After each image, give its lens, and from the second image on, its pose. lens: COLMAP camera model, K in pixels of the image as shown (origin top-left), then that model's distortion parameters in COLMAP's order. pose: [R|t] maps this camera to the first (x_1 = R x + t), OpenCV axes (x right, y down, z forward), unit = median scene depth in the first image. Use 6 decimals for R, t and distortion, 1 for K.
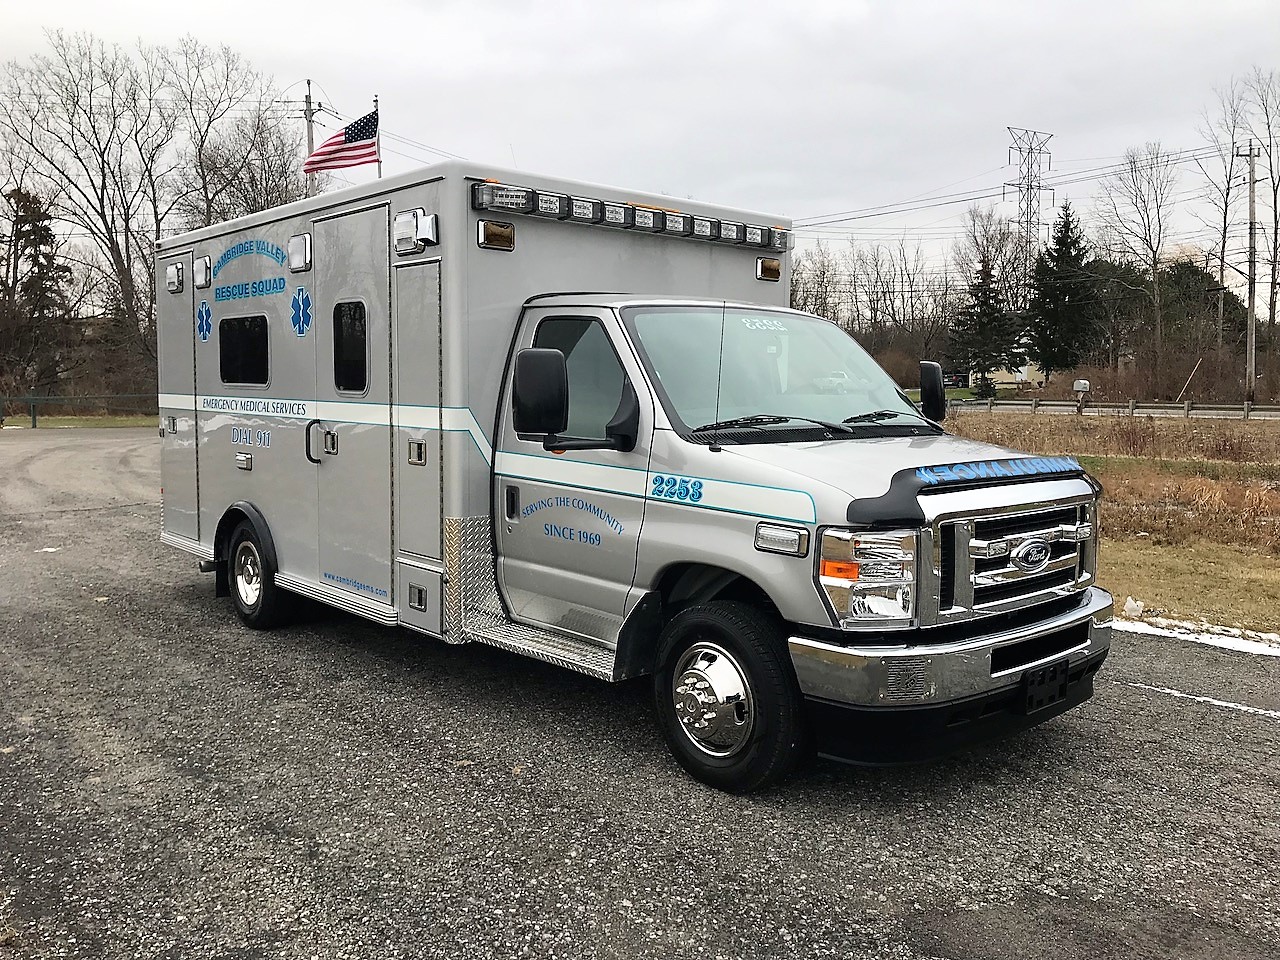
lens RADIAL K [[1047.3, 0, 636.5], [0, 1047.3, 481.0], [0, 0, 1]] dist [0.050582, -0.061090]
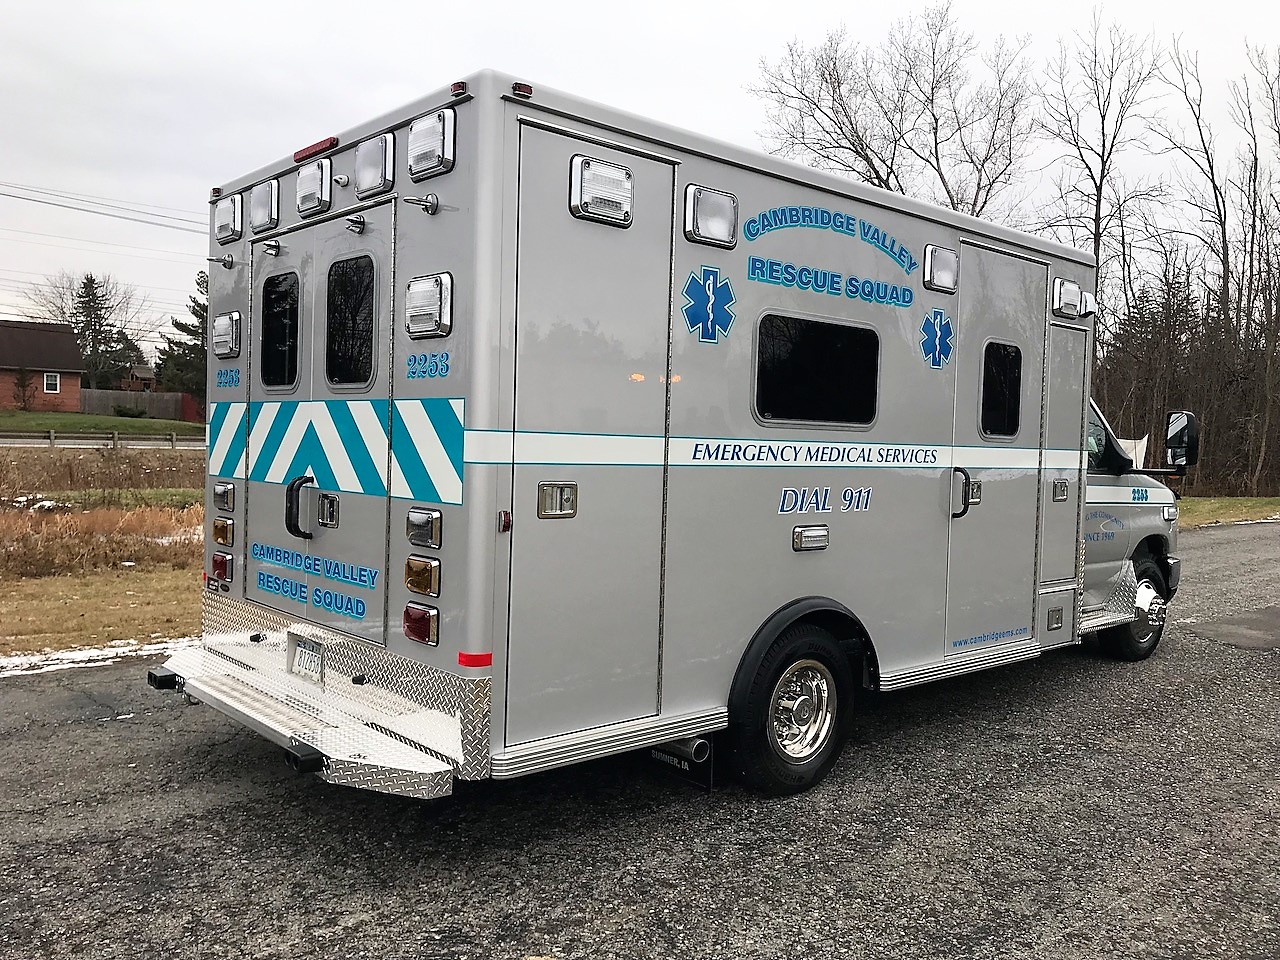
lens RADIAL K [[1047.3, 0, 647.4], [0, 1047.3, 478.7], [0, 0, 1]] dist [0.050582, -0.061090]
pose [[-0.008068, -0.047884, 0.998820, -1.388903], [0.063966, 0.996782, 0.048303, -0.127610], [-0.997919, 0.064280, -0.004979, 1.495723]]
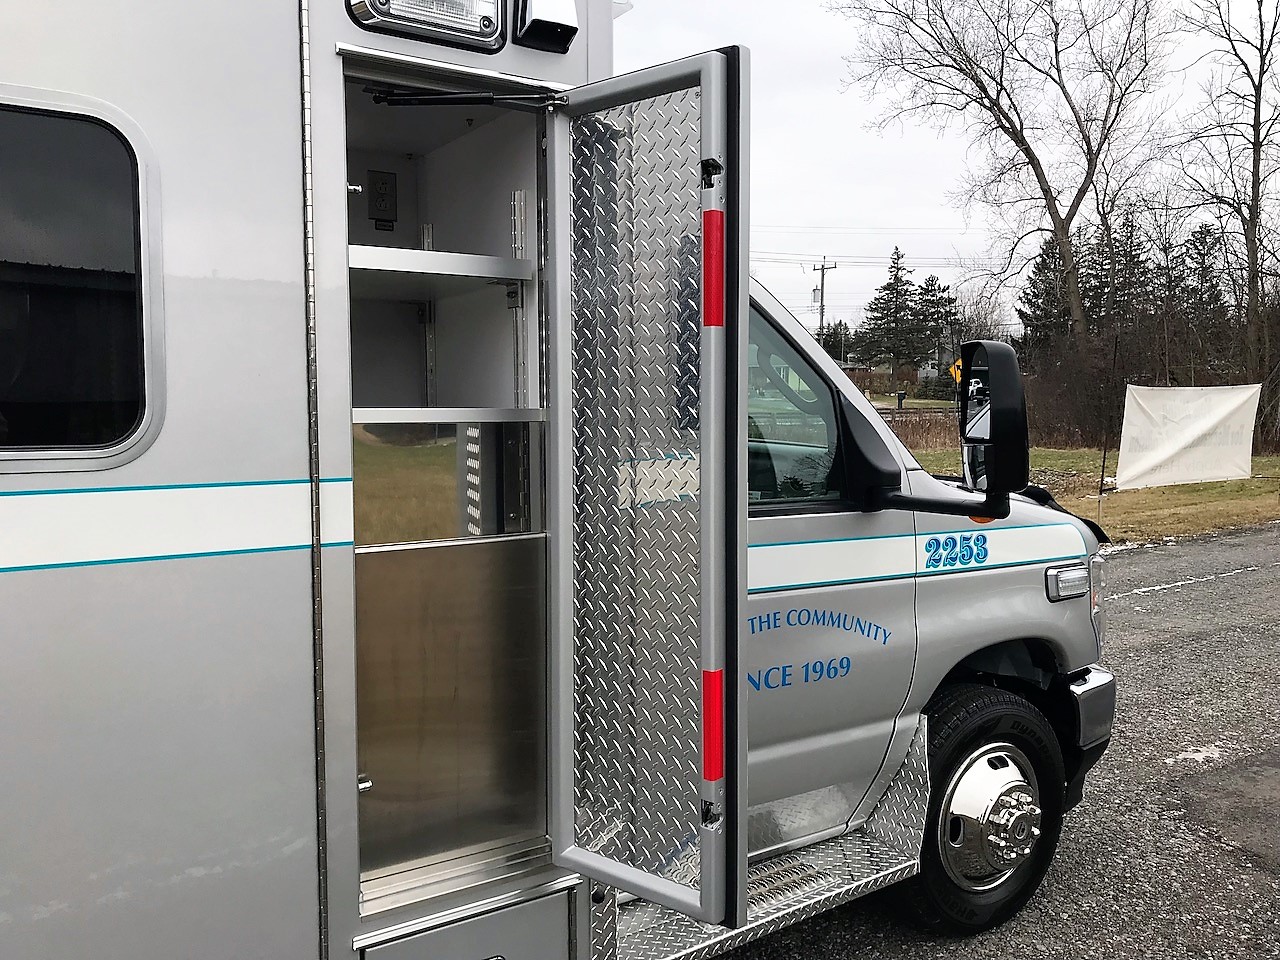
lens RADIAL K [[1047.3, 0, 633.8], [0, 1047.3, 488.8], [0, 0, 1]] dist [0.050582, -0.061090]
pose [[0.143543, -0.087935, 0.985730, -0.567192], [0.100858, 0.992158, 0.073822, -0.089591], [-0.984491, 0.088822, 0.151286, 0.909457]]
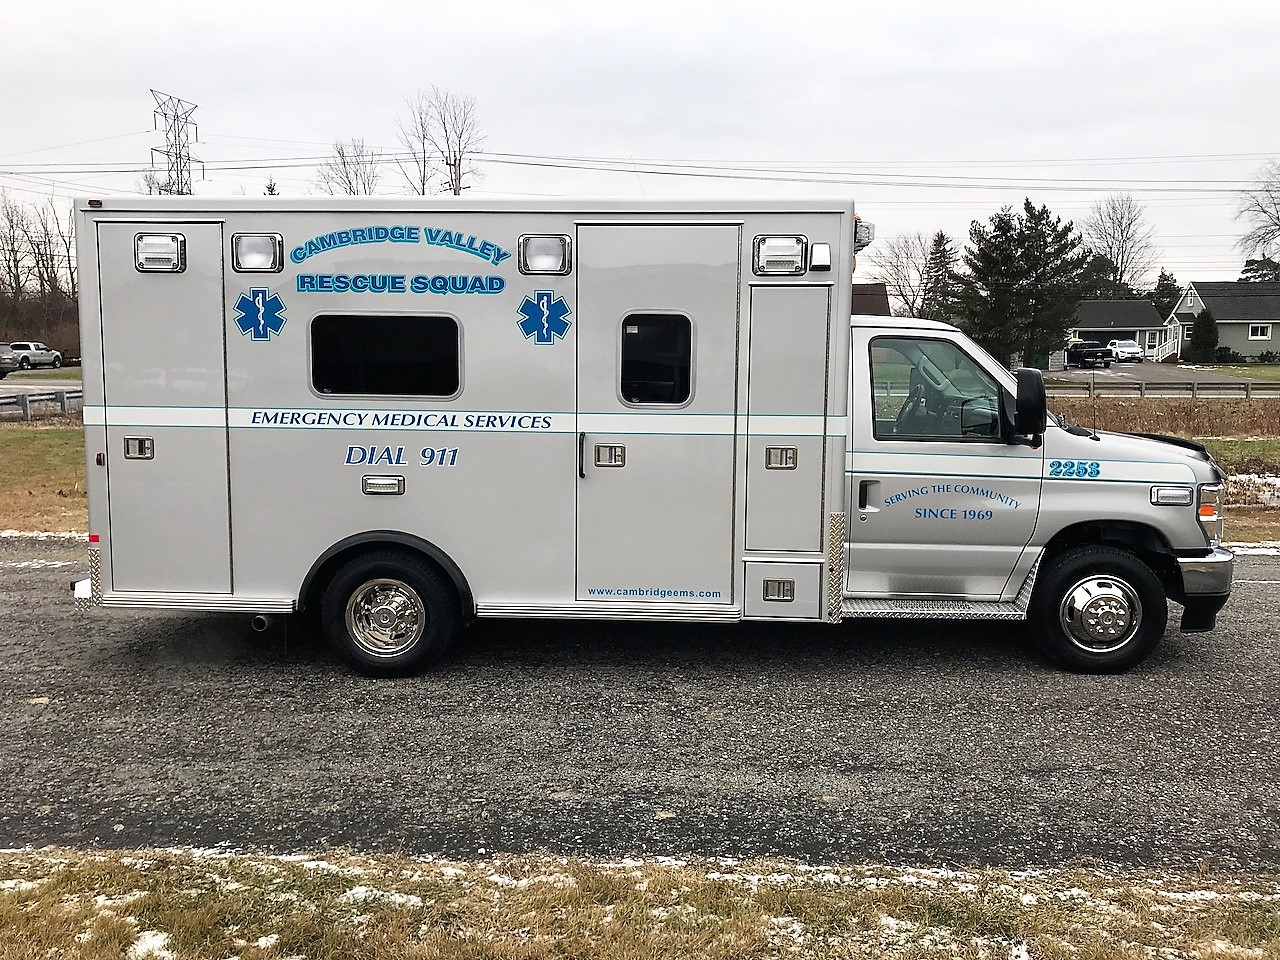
lens RADIAL K [[1047.3, 0, 636.2], [0, 1047.3, 482.4], [0, 0, 1]] dist [0.050582, -0.061090]
pose [[0.704077, -0.082682, 0.705294, -1.119284], [0.064021, 0.996545, 0.052915, -0.071406], [-0.707232, 0.007897, 0.706938, 0.348512]]
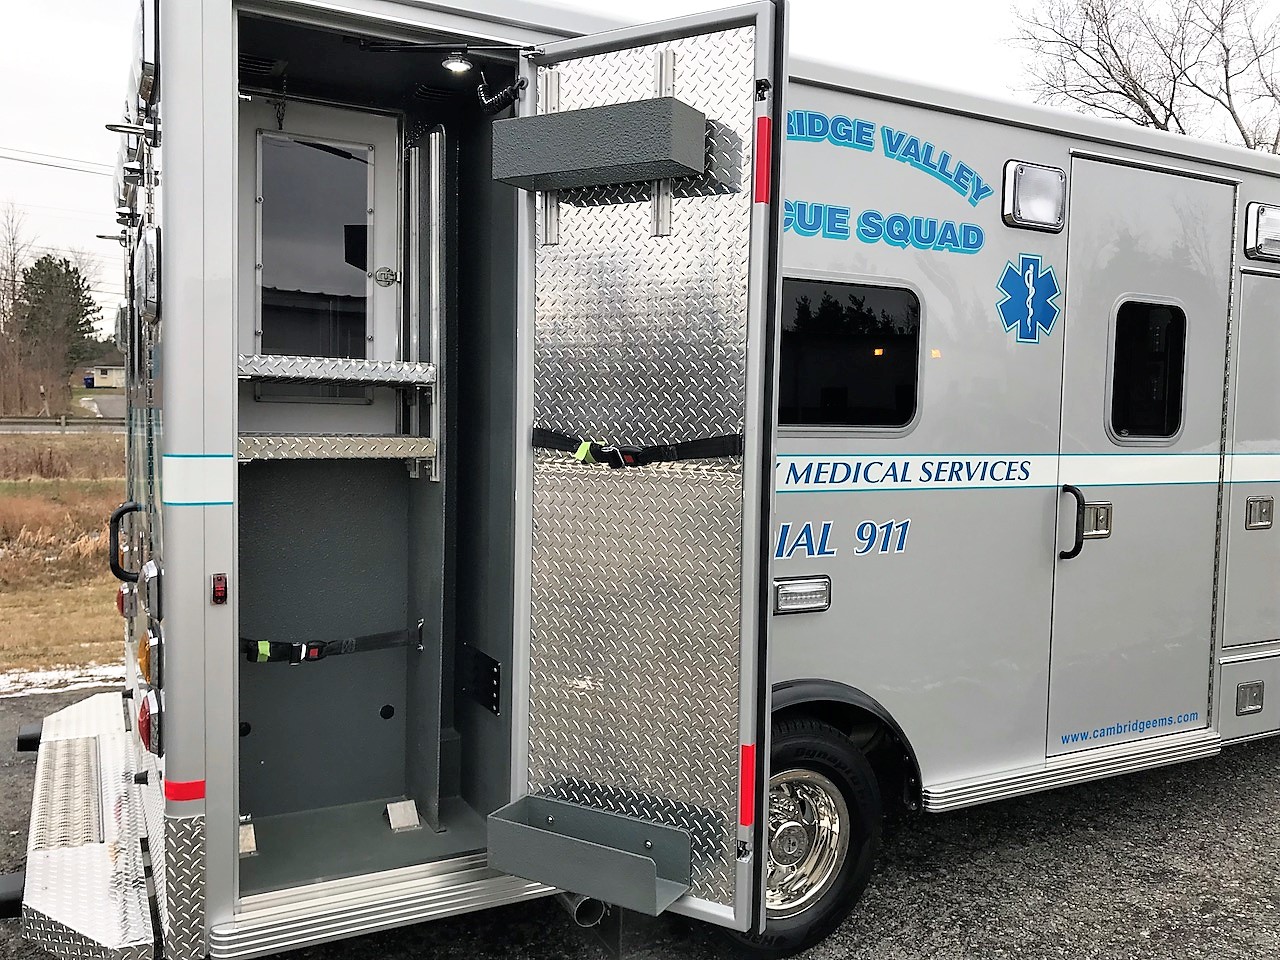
lens RADIAL K [[1047.3, 0, 637.2], [0, 1047.3, 482.4], [0, 0, 1]] dist [0.050582, -0.061090]
pose [[0.239775, -0.068109, 0.968436, -1.118028], [0.075973, 0.995793, 0.051223, -0.129738], [-0.967851, 0.061293, 0.243941, 1.293821]]
